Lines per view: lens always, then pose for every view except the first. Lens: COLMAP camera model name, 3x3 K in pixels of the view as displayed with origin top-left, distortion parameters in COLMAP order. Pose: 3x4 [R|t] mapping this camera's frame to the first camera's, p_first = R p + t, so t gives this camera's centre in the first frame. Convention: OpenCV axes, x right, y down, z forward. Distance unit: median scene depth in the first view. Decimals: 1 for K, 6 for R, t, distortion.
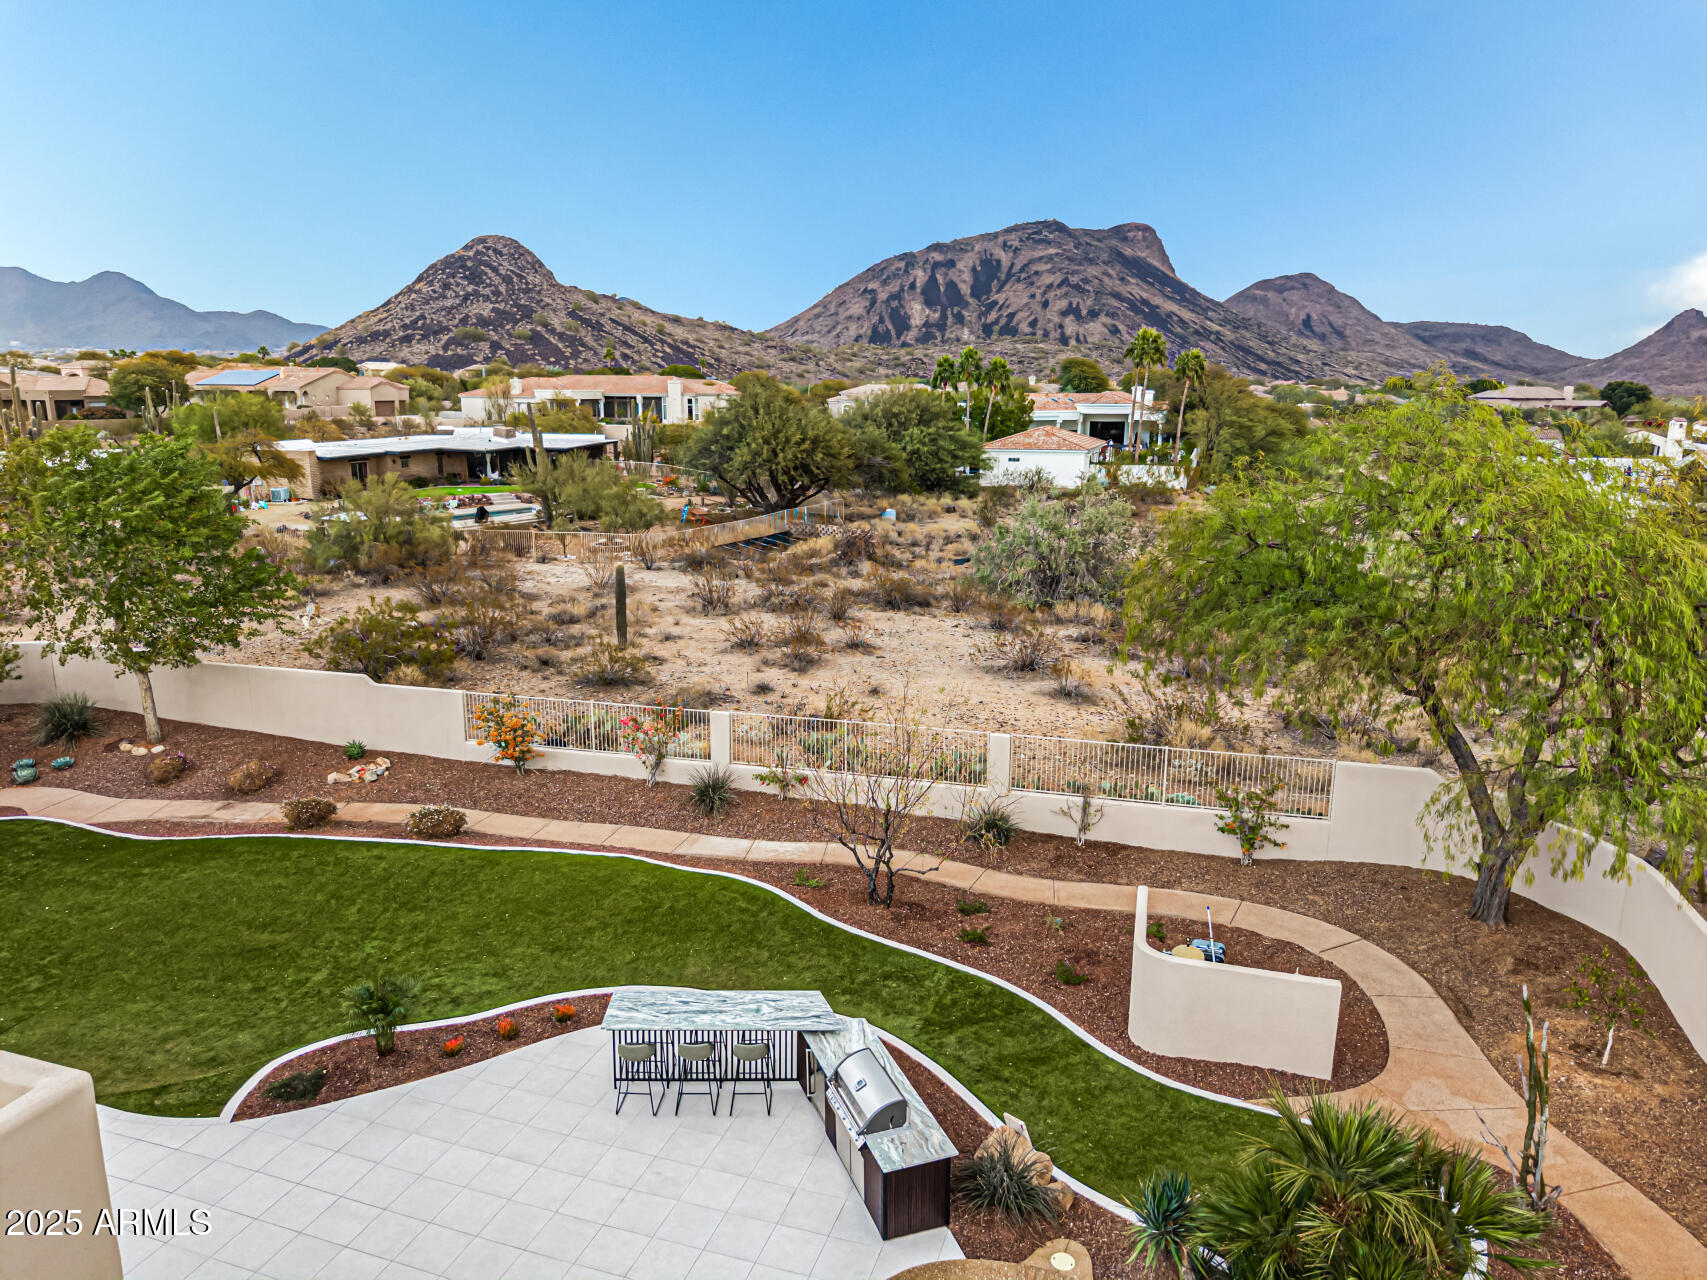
lens RADIAL K [[1158.3, 0, 846.8], [0, 1158.3, 641.5], [0, 0, 1]] dist [0.011771, -0.012707]
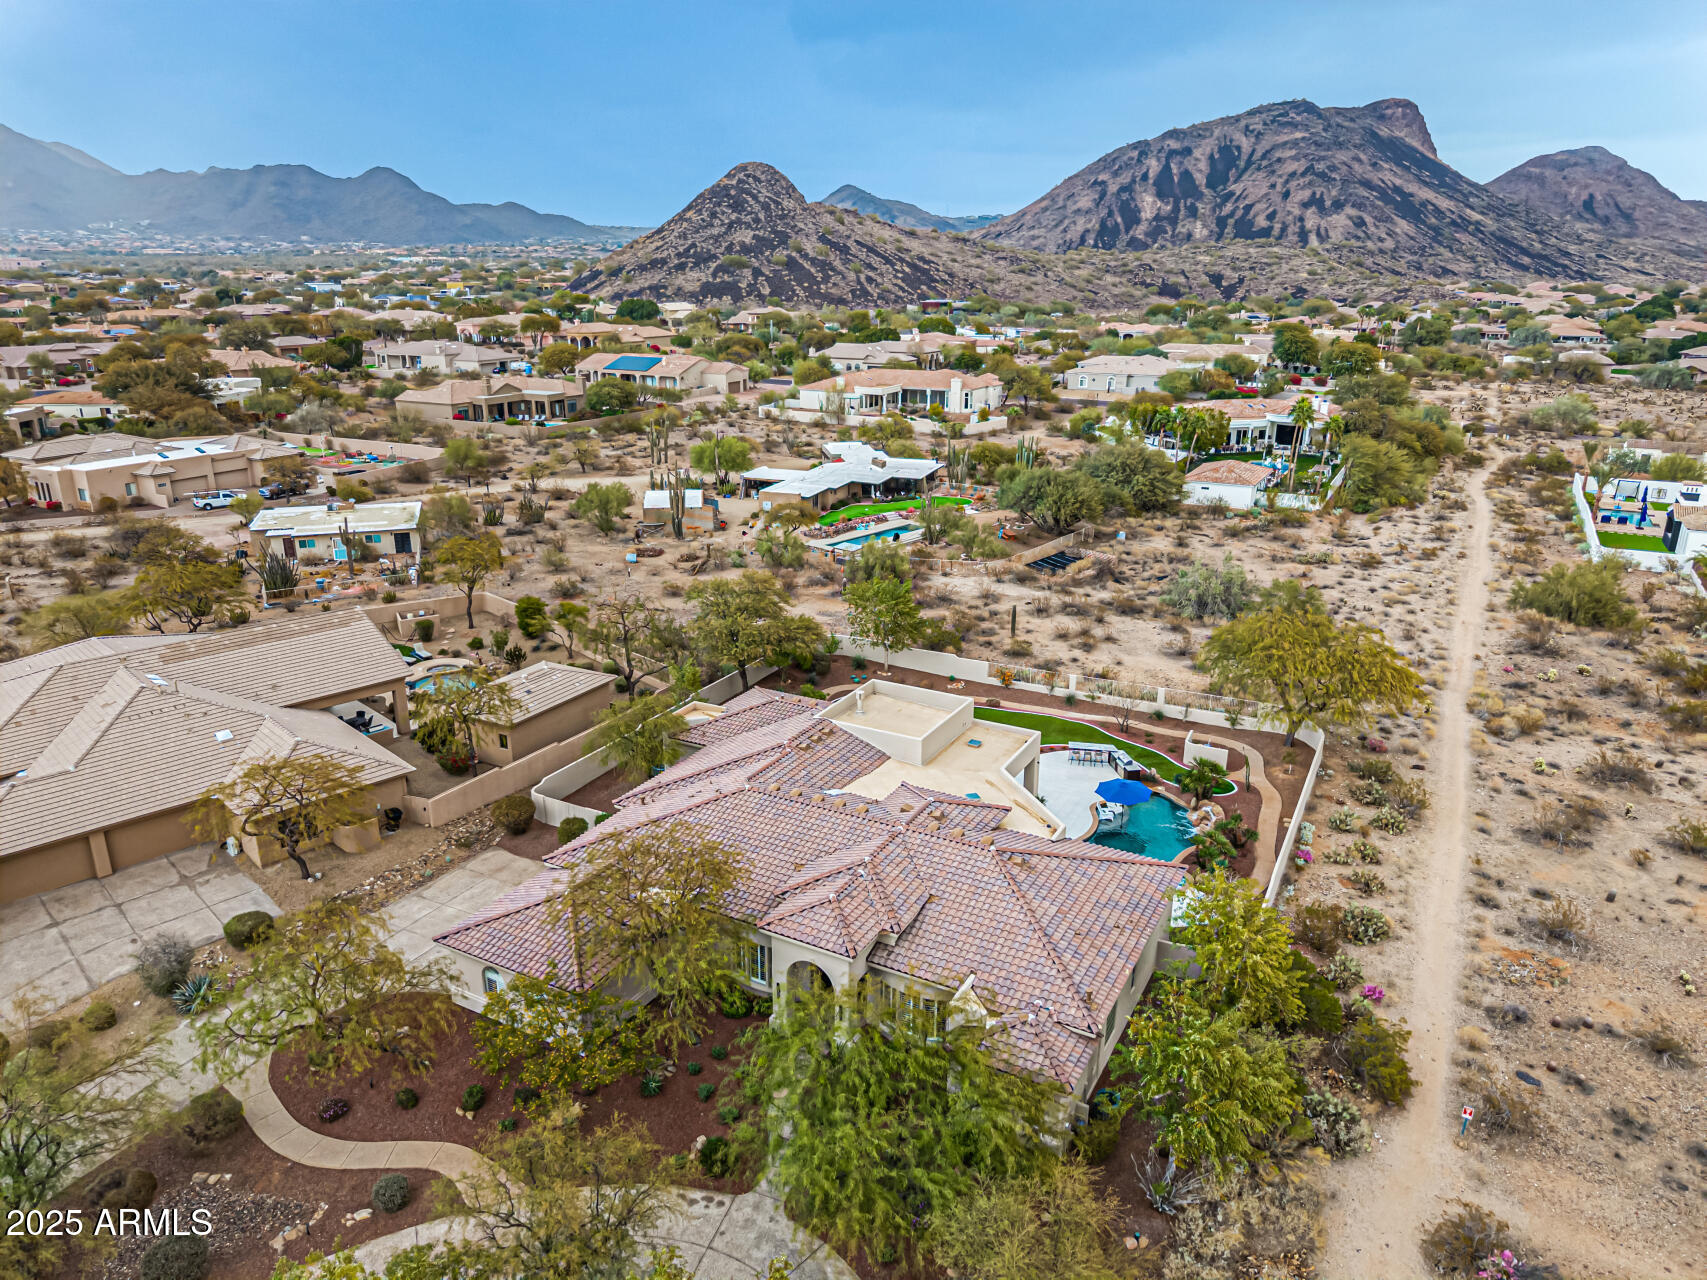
lens RADIAL K [[1158.3, 0, 843.2], [0, 1158.3, 637.8], [0, 0, 1]] dist [0.011771, -0.012707]
pose [[0.983387, 0.051597, -0.174035, -0.016251], [-0.035083, 0.994698, 0.096667, -0.029241], [0.178100, -0.088955, 0.979983, -0.200149]]
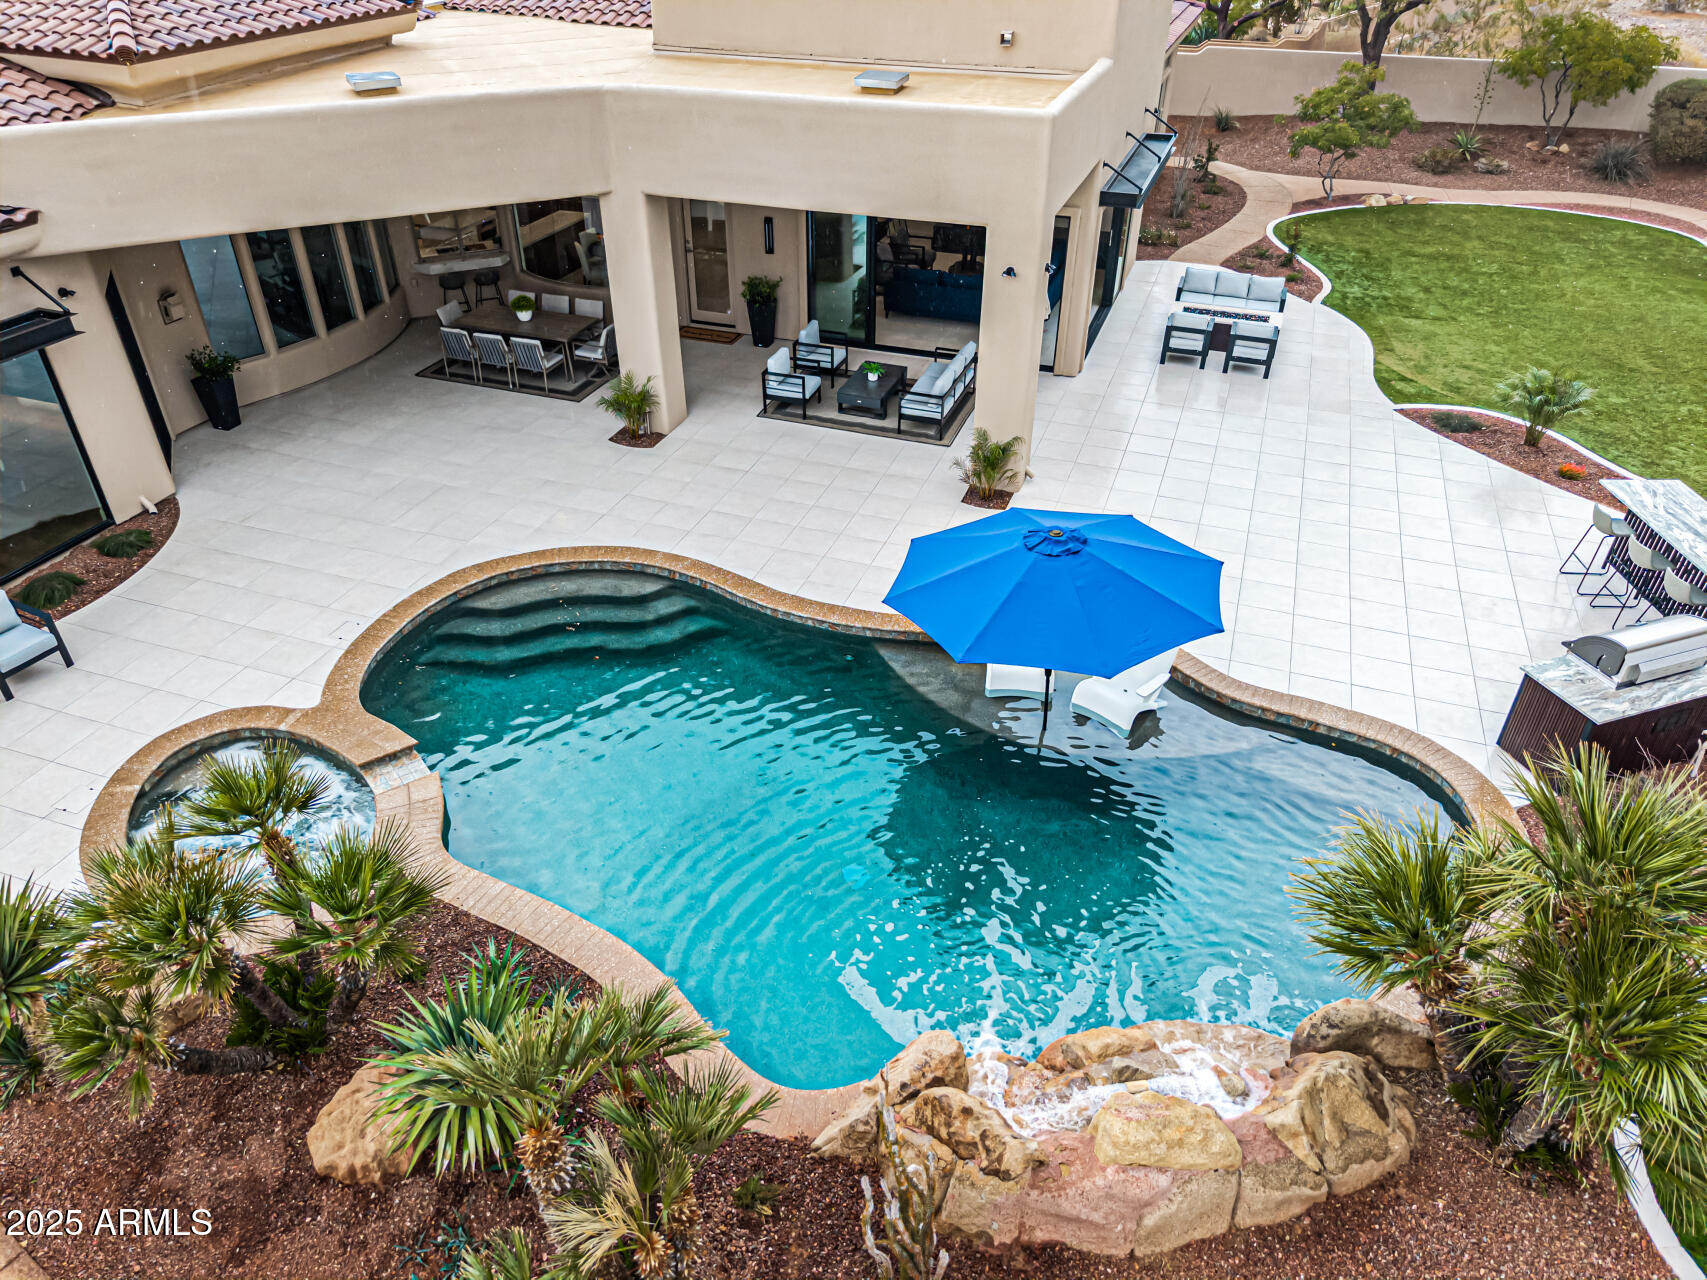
lens RADIAL K [[1158.3, 0, 848.5], [0, 1158.3, 641.8], [0, 0, 1]] dist [0.011771, -0.012707]
pose [[-0.014344, 0.561542, -0.827324, 0.030385], [-0.210422, 0.807185, 0.551521, 0.002223], [0.977505, 0.181999, 0.106583, 0.015664]]
